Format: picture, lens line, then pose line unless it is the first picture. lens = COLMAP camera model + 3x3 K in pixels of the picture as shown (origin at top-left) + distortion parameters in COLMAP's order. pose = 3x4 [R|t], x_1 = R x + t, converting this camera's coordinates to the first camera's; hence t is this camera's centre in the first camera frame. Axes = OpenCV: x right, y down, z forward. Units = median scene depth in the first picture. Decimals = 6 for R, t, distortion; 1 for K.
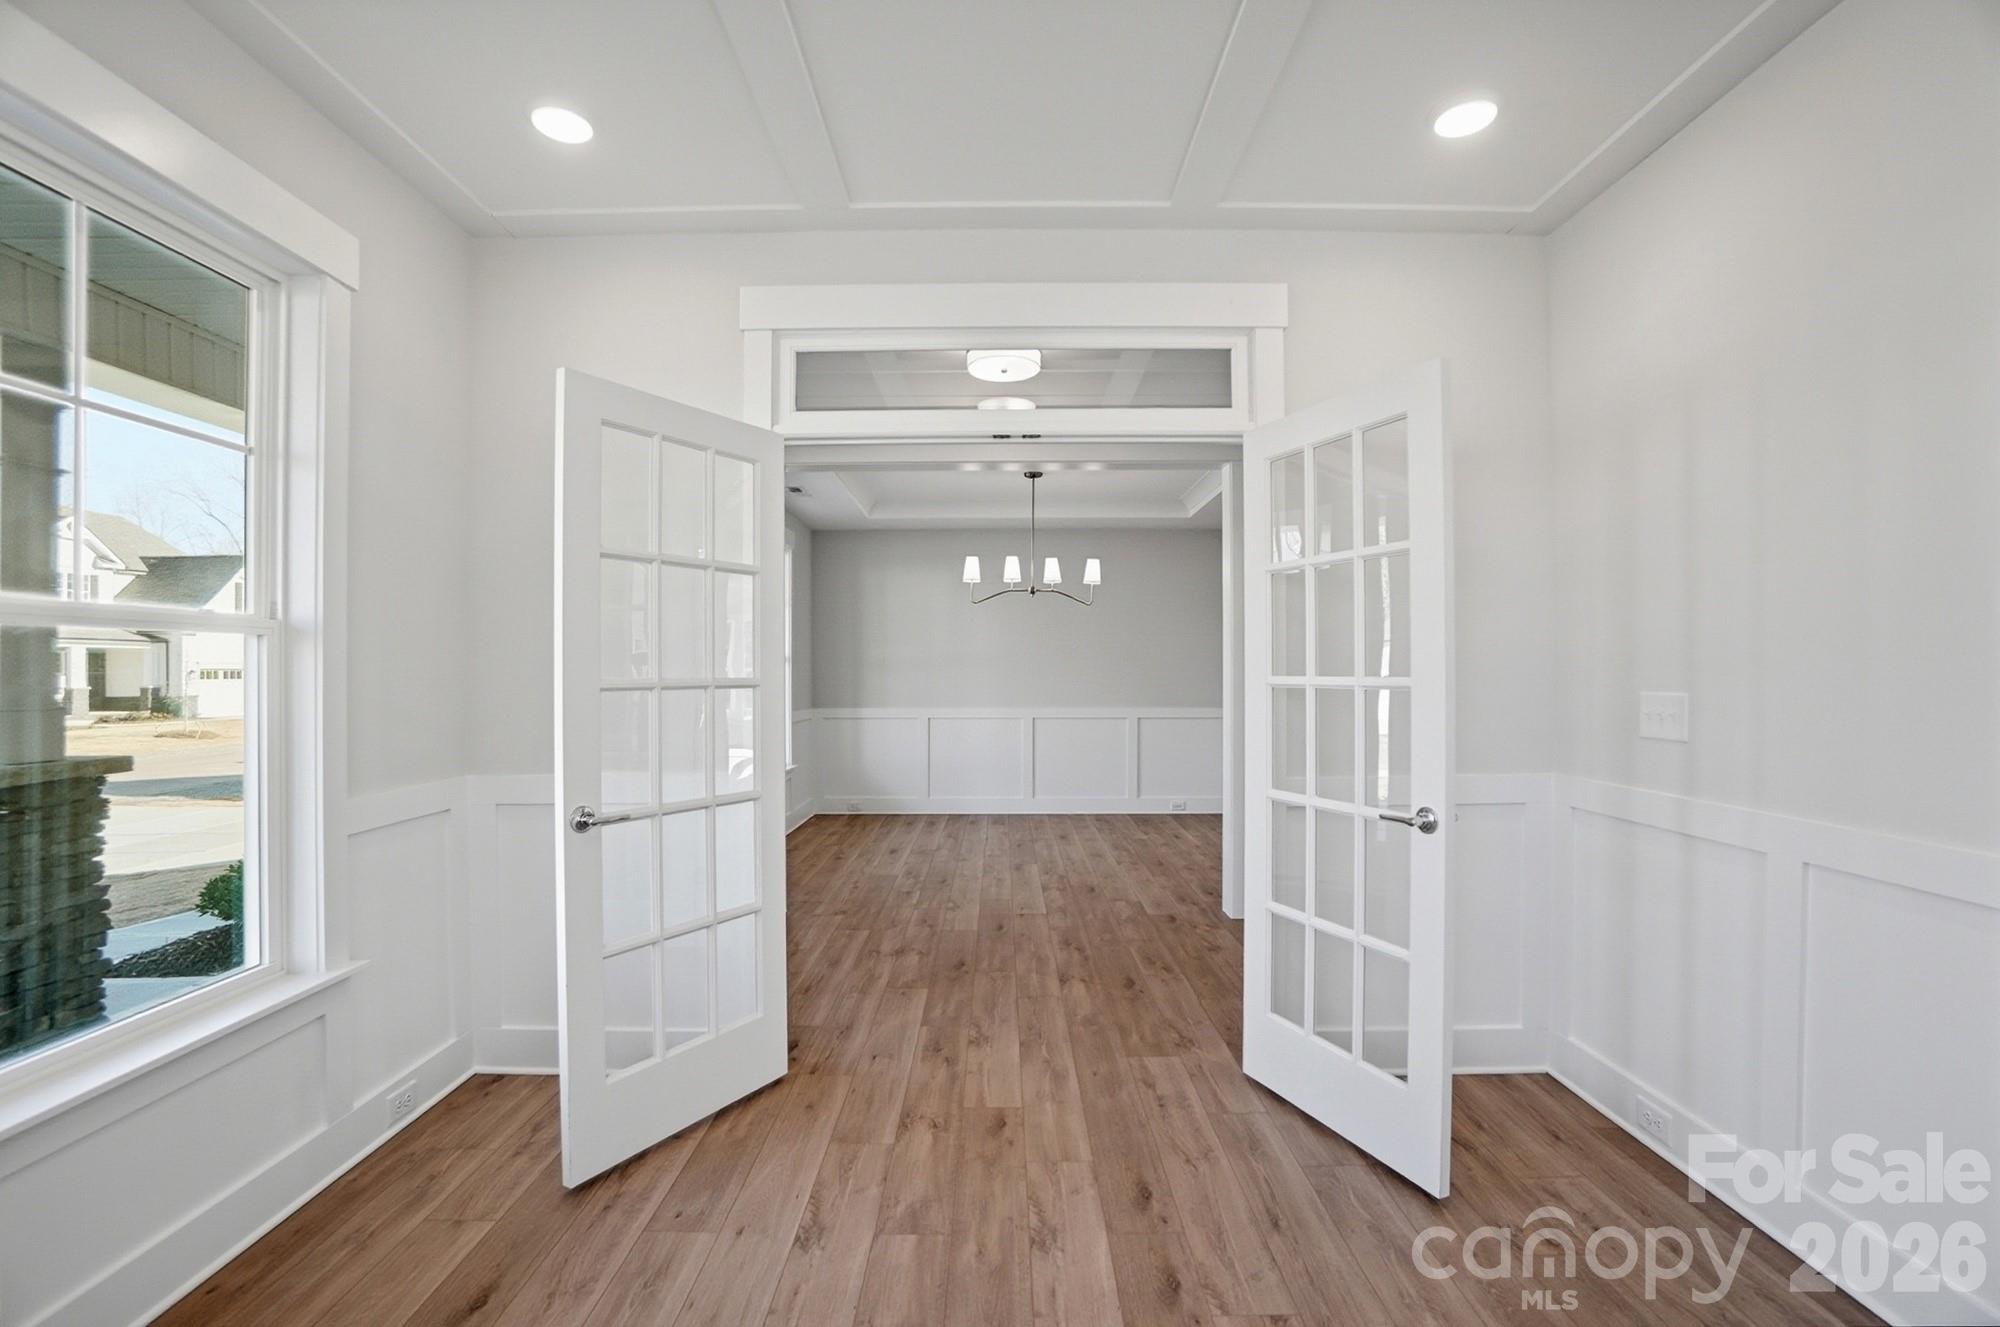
lens RADIAL K [[891.9, 0, 1001.9], [0, 891.9, 670.7], [0, 0, 1]] dist [-0.026583, 0.000024]
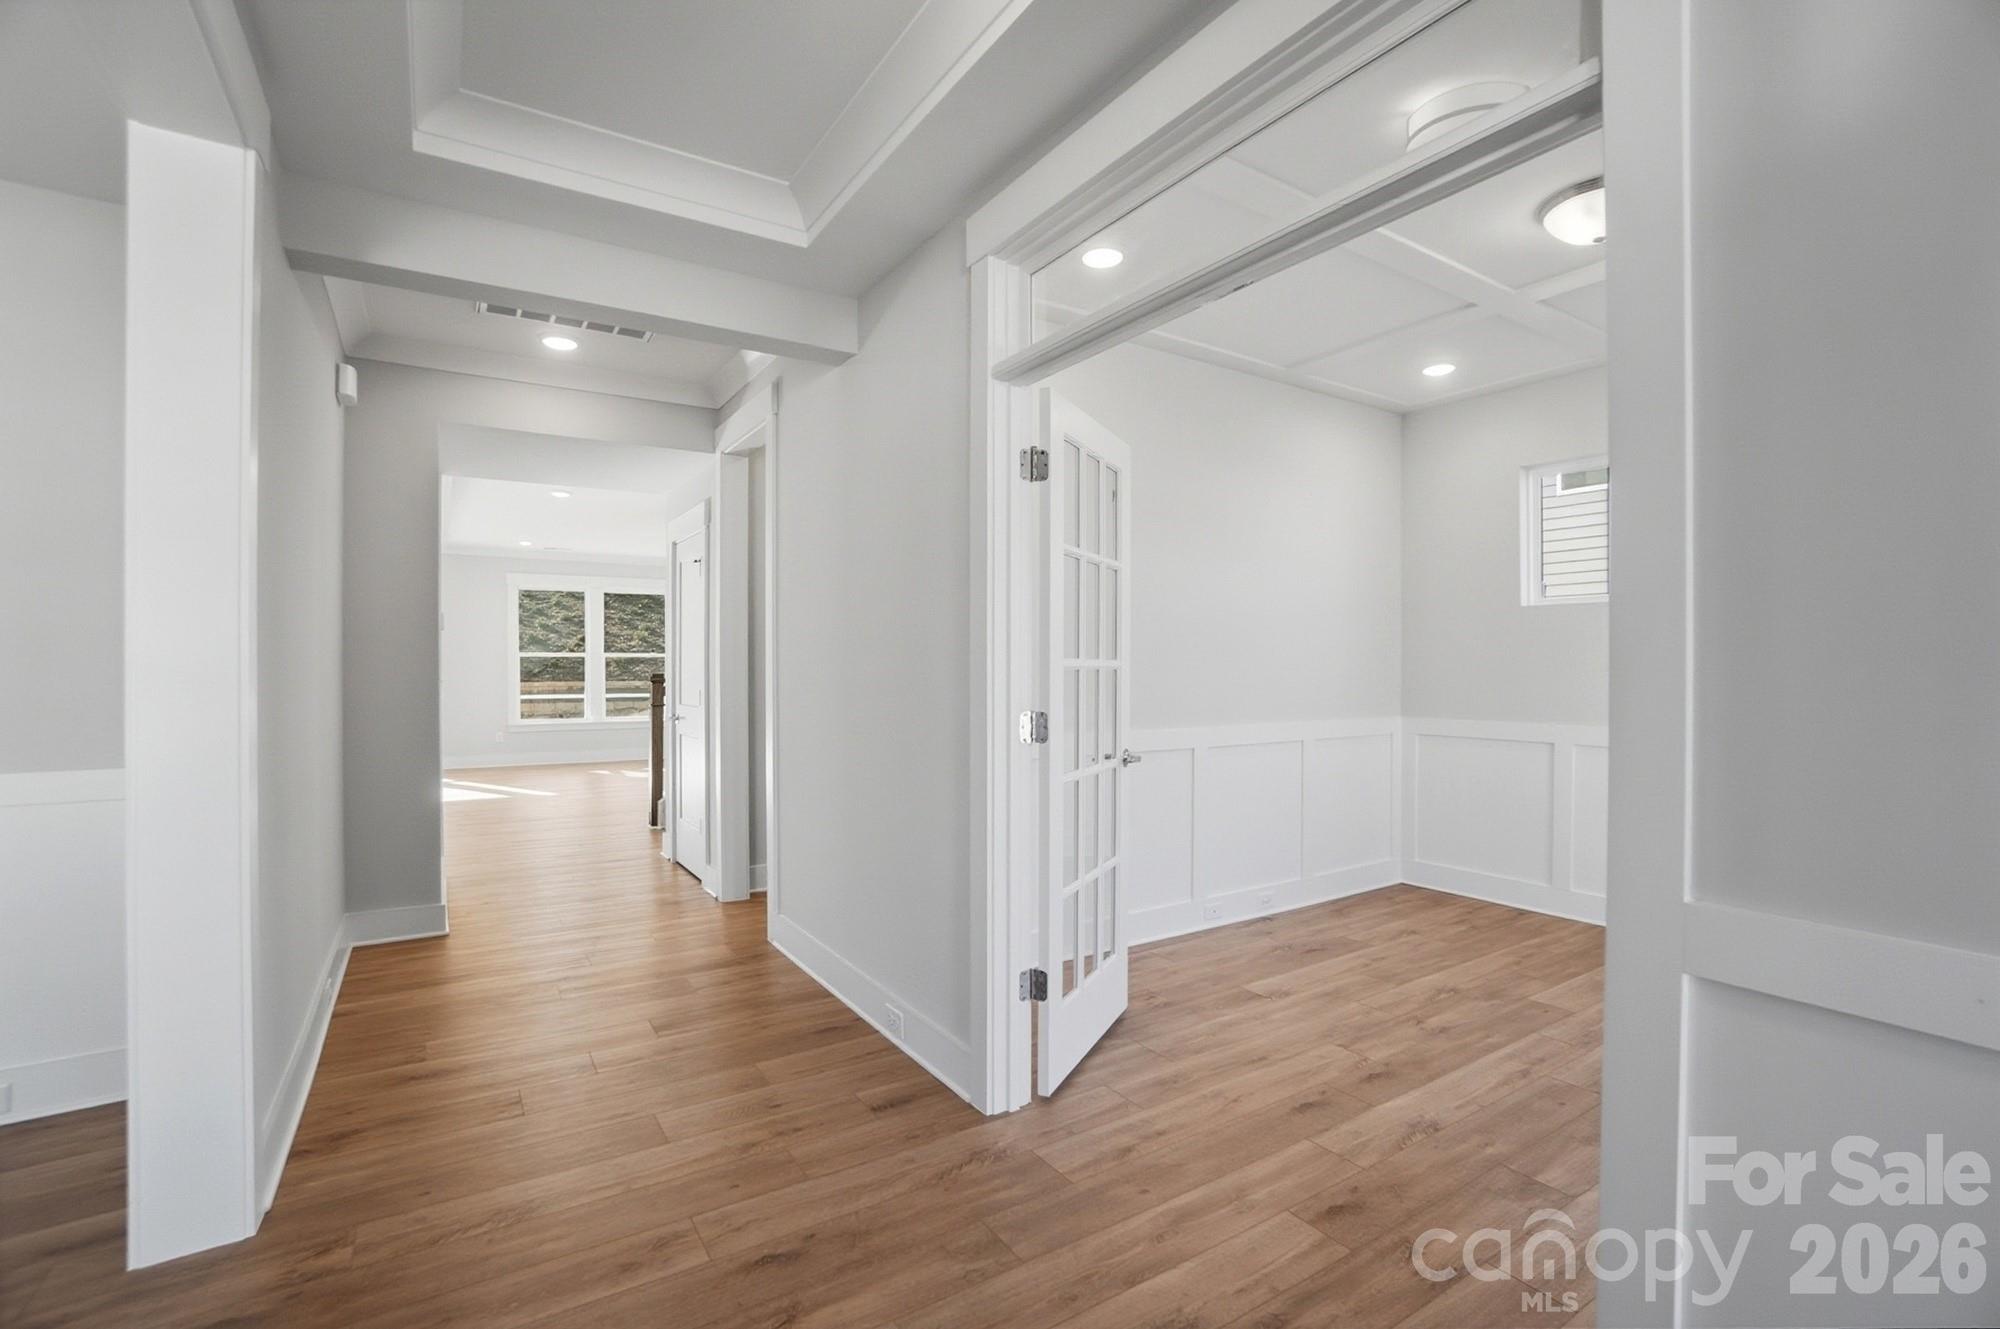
lens RADIAL K [[891.9, 0, 1002.9], [0, 891.9, 666.3], [0, 0, 1]] dist [-0.026583, 0.000024]
pose [[-0.545854, 0.004348, 0.837869, -0.514307], [-0.001303, 0.999981, -0.006038, 0.021958], [-0.837879, -0.004388, -0.545838, 1.712228]]
